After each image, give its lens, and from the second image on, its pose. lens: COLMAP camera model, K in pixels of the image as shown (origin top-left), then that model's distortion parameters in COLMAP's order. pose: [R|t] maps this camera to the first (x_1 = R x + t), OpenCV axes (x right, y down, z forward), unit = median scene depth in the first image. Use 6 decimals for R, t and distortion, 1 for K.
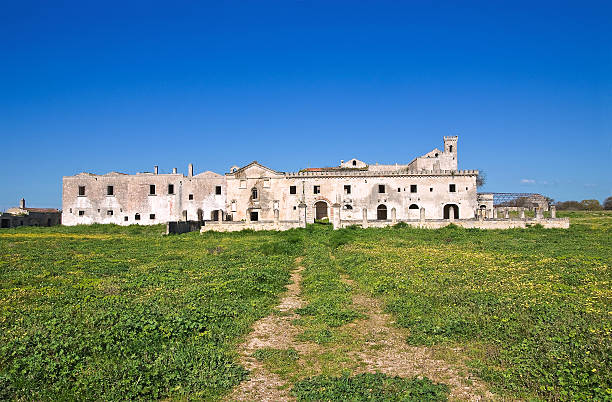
lens RADIAL K [[454.2, 0, 303.2], [0, 454.2, 203.8], [0, 0, 1]] dist [-0.120190, 0.012868]
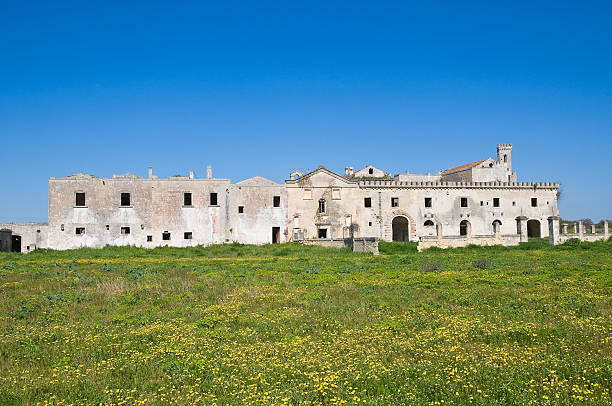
lens RADIAL K [[608.9, 0, 291.5], [0, 608.9, 198.0], [0, 0, 1]] dist [-0.077827, 0.000000]
pose [[0.952701, 0.014746, 0.303552, -0.483184], [-0.001970, 0.999101, -0.042353, 0.008976], [-0.303904, 0.039752, 0.951873, -0.017900]]
